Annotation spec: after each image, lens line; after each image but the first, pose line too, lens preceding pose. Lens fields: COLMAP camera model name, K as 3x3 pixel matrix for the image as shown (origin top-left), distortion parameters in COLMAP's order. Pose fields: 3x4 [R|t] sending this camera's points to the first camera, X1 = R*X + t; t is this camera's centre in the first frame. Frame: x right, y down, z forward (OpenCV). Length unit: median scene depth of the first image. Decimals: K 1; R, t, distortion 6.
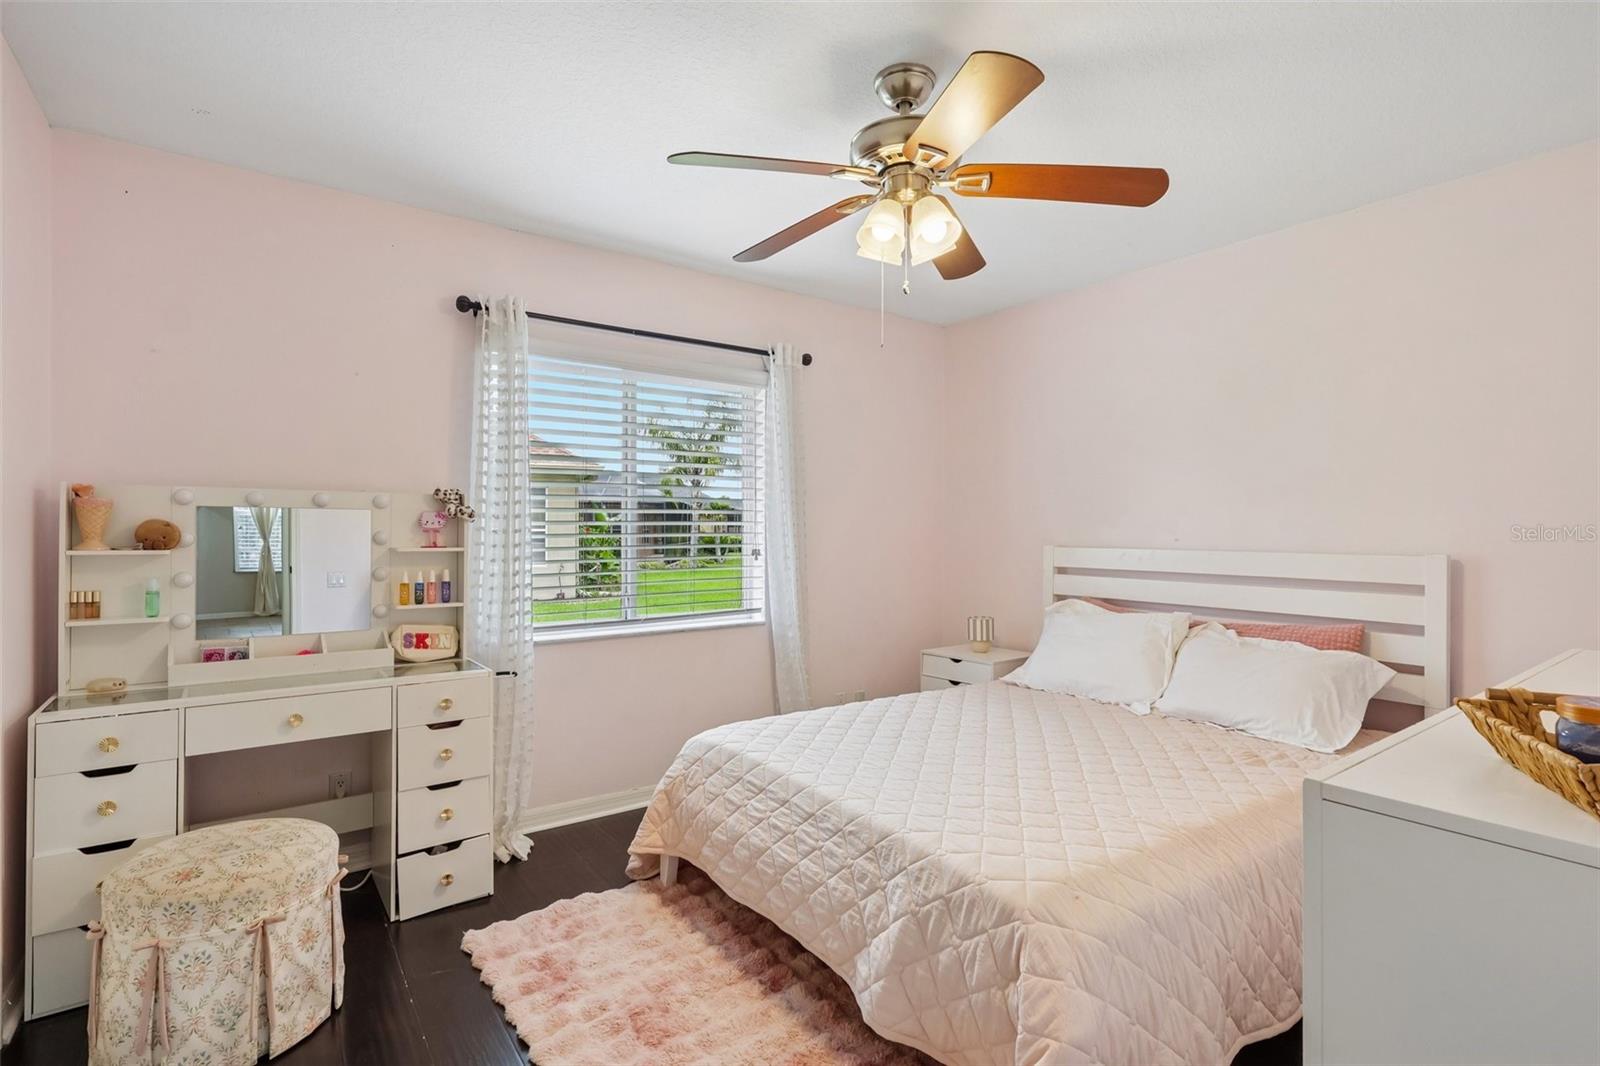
lens RADIAL K [[754.5, 0, 804.3], [0, 754.5, 533.2], [0, 0, 1]] dist [0.002872, 0.002210]
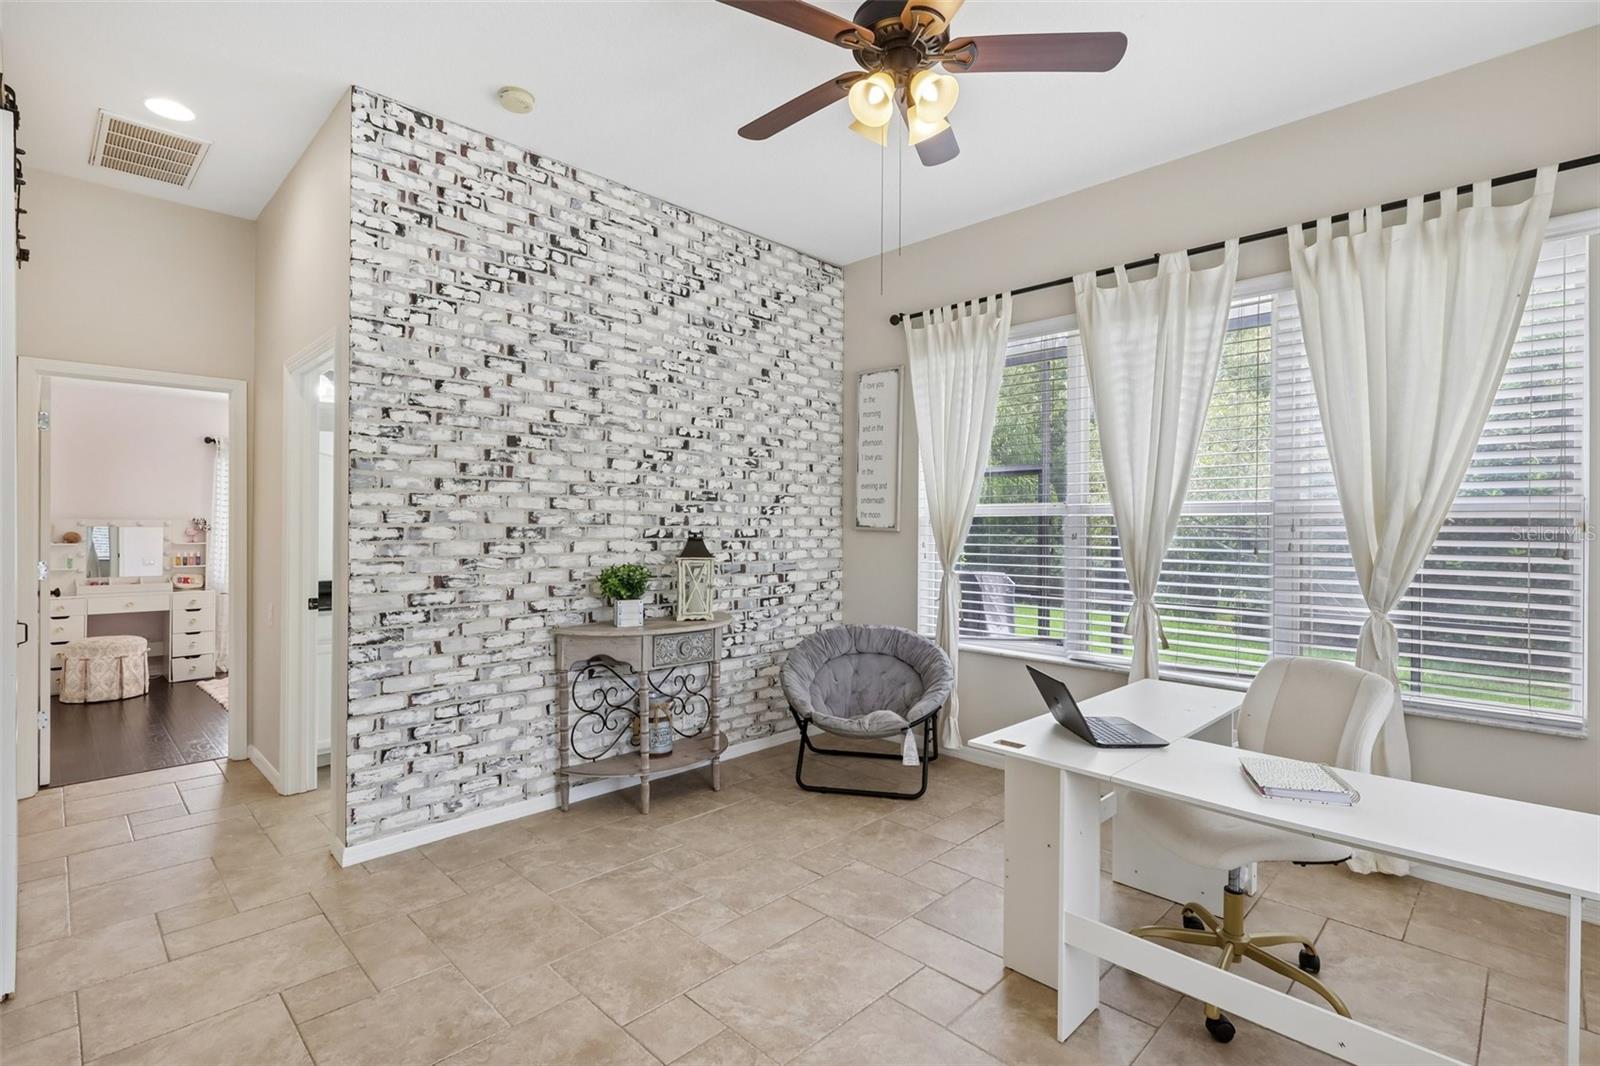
lens RADIAL K [[754.5, 0, 798.1], [0, 754.5, 526.4], [0, 0, 1]] dist [0.002872, 0.002210]
pose [[0.988742, 0.000001, 0.149630, 1.266164], [0.000840, 0.999984, -0.005557, -0.020886], [-0.149627, 0.005620, 0.988726, -2.005769]]
